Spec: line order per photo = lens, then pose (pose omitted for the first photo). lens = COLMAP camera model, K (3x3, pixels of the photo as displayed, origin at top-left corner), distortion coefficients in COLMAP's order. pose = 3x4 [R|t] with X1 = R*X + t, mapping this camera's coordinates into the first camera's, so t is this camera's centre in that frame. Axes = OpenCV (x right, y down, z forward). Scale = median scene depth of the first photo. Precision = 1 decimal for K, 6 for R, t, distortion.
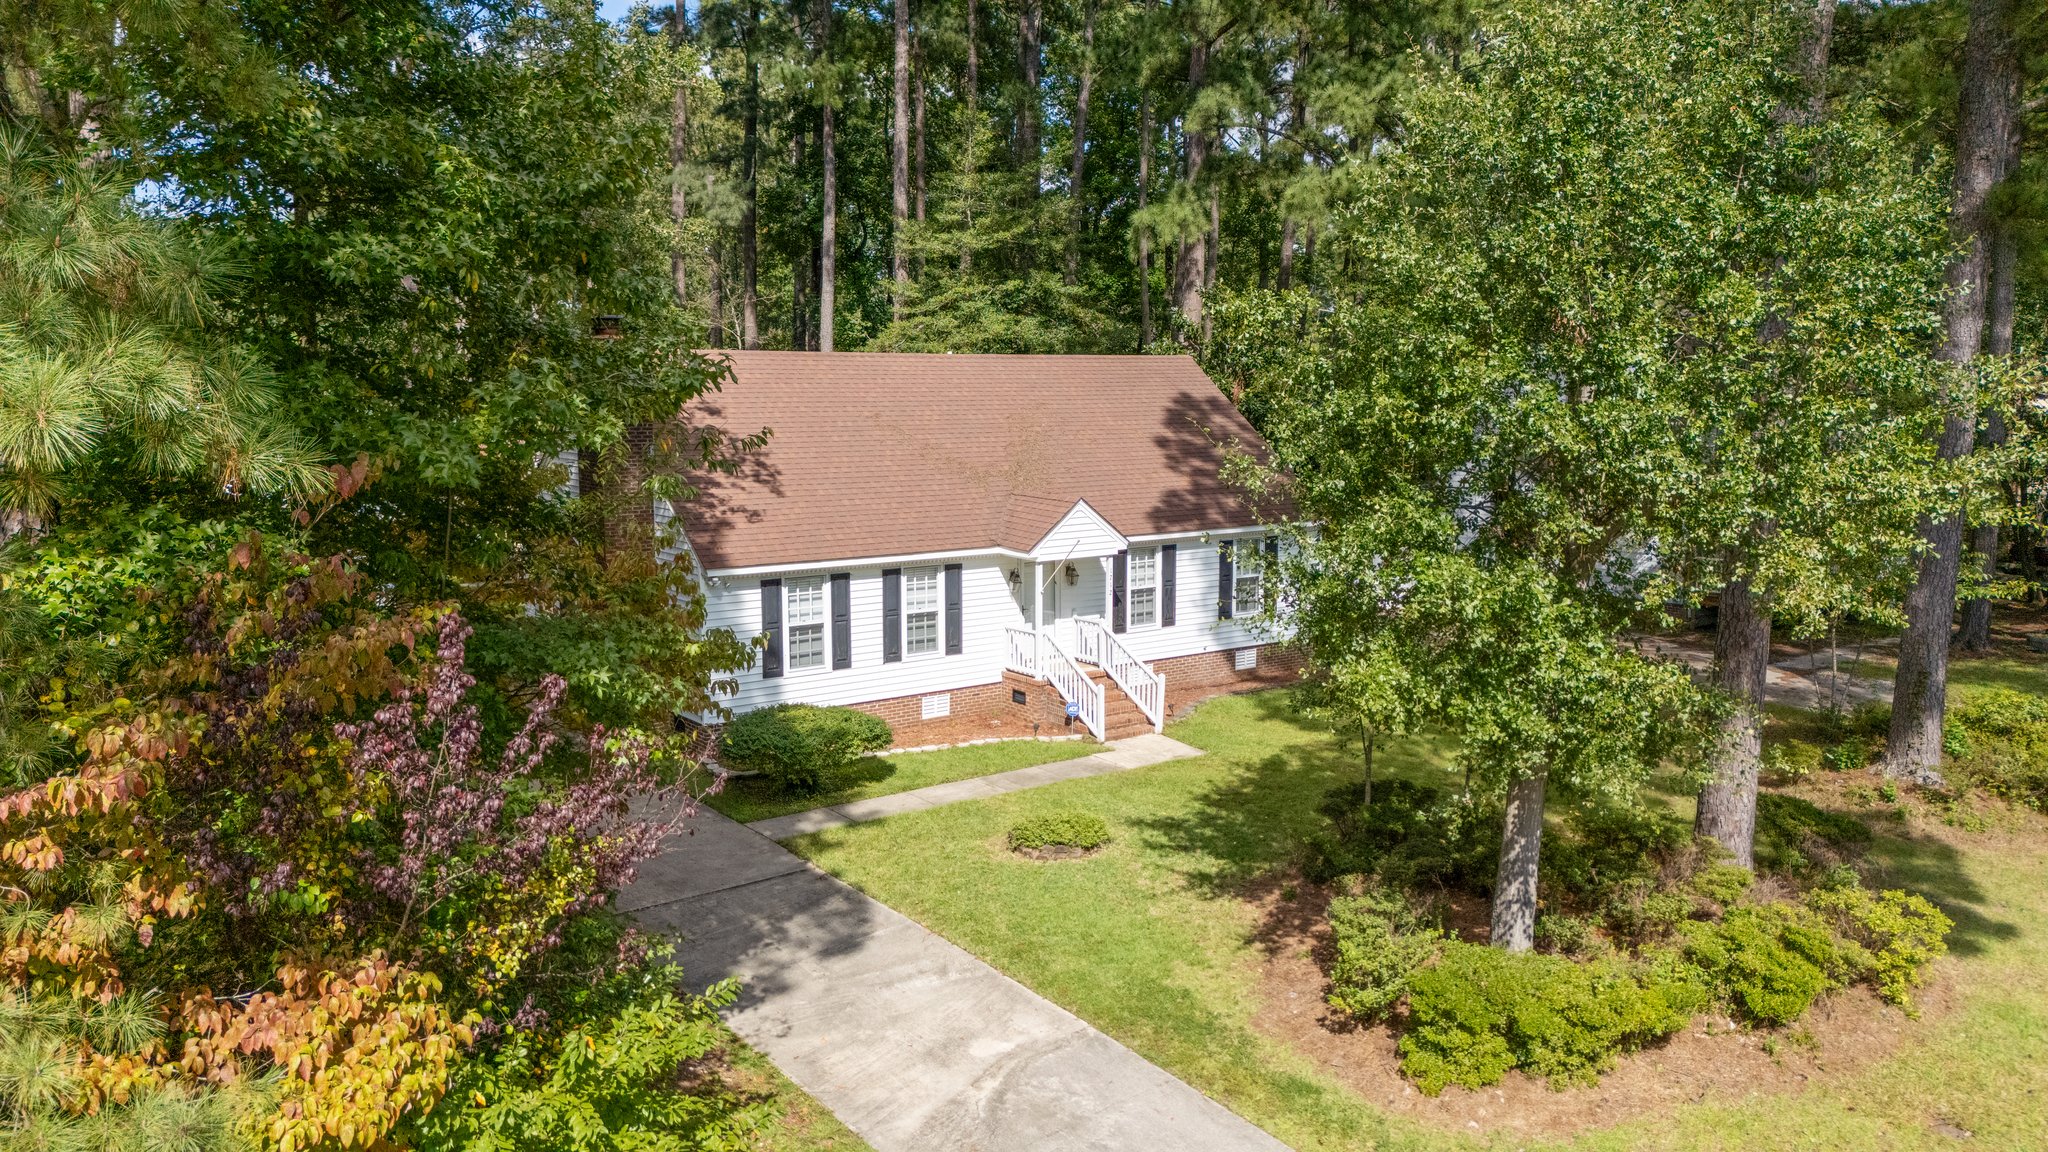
lens RADIAL K [[1495.8, 0, 1024.0], [0, 1495.8, 576.0], [0, 0, 1]] dist [0.038933, -0.002005]
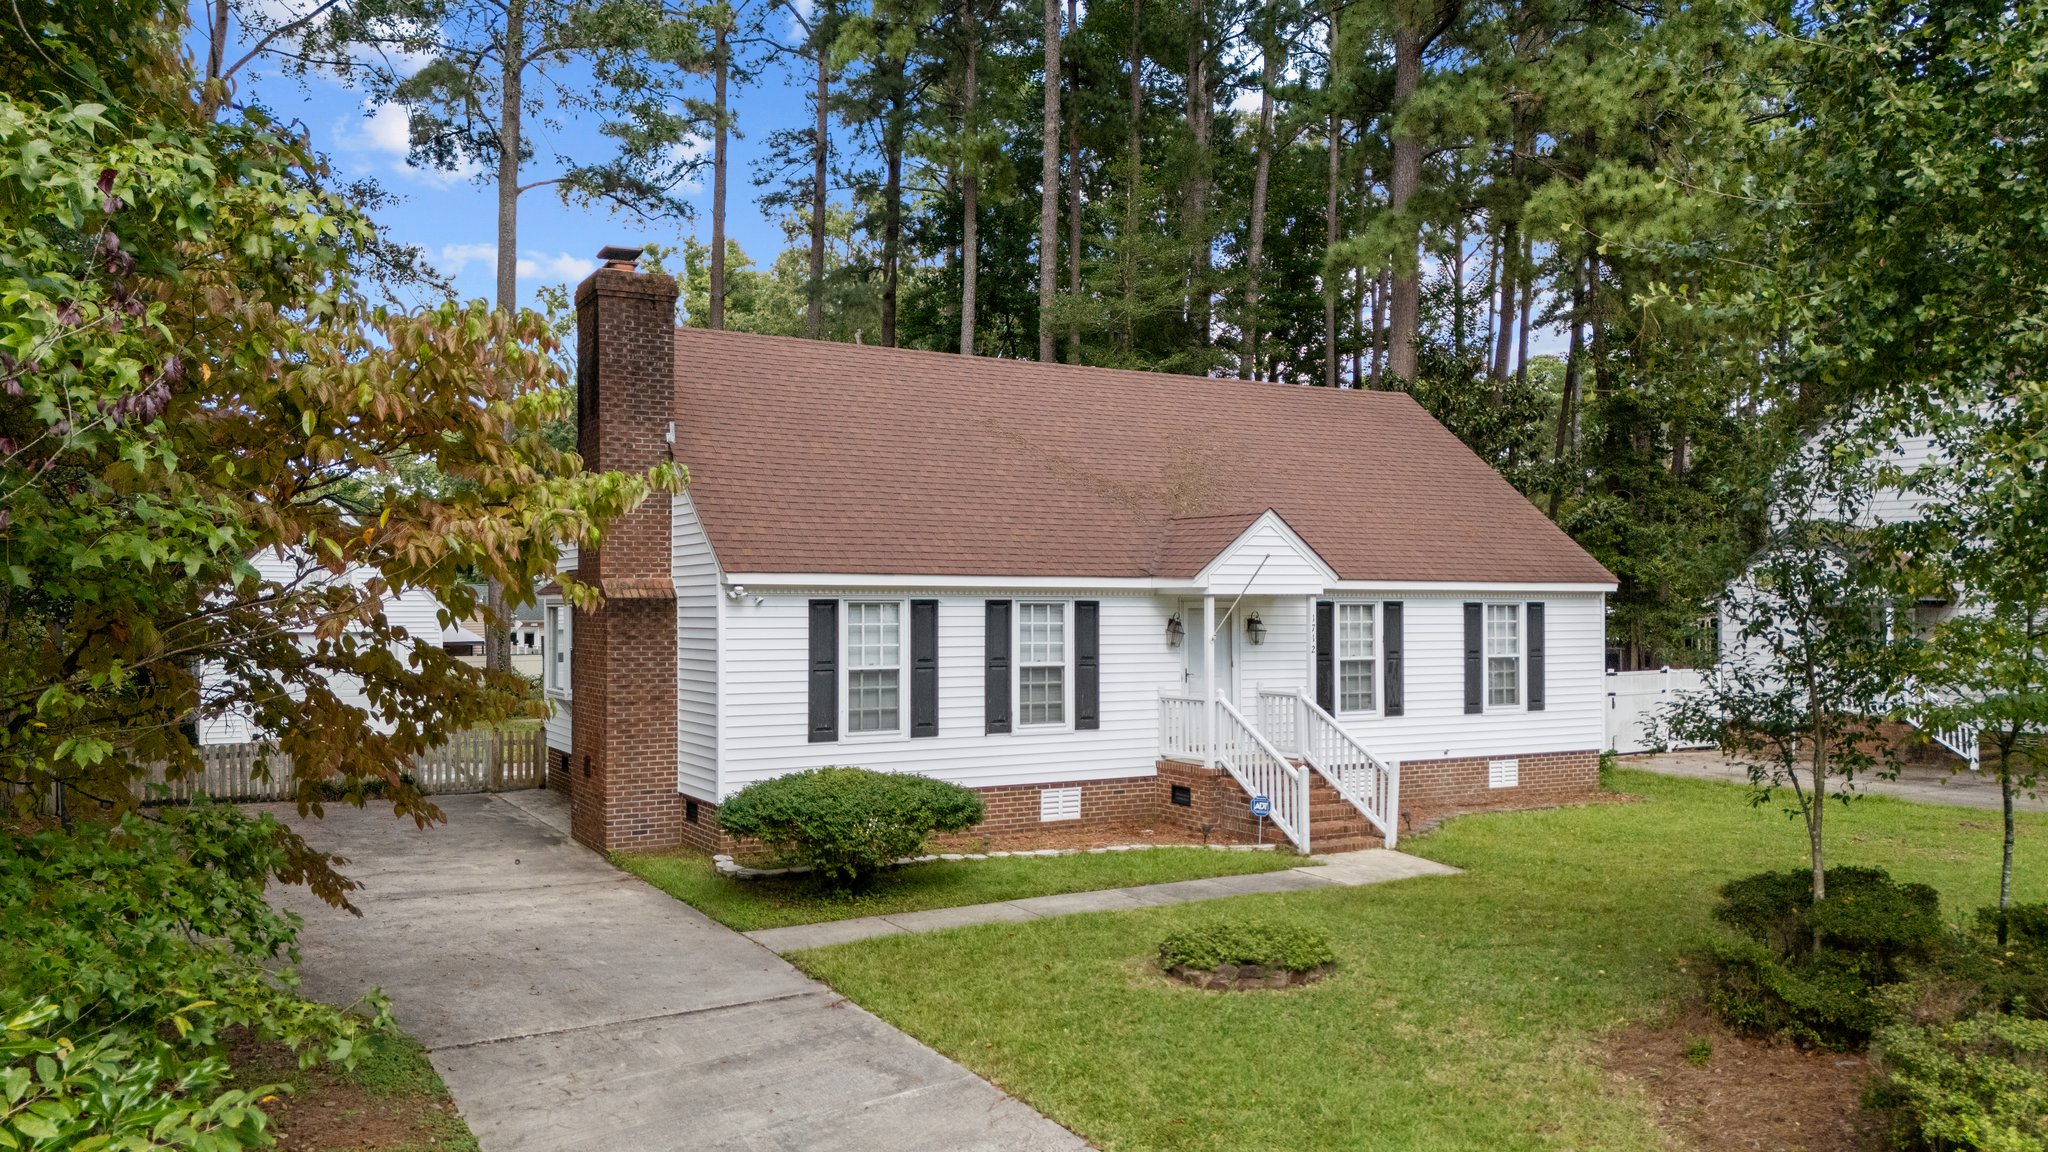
lens RADIAL K [[1495.9, 0, 1024.0], [0, 1495.9, 576.0], [0, 0, 1]] dist [0.092231, -0.001382]
pose [[0.993610, -0.001647, -0.112859, 0.003131], [-0.016487, 0.987050, -0.159563, 0.095651], [0.111660, 0.160404, 0.980715, 0.301726]]
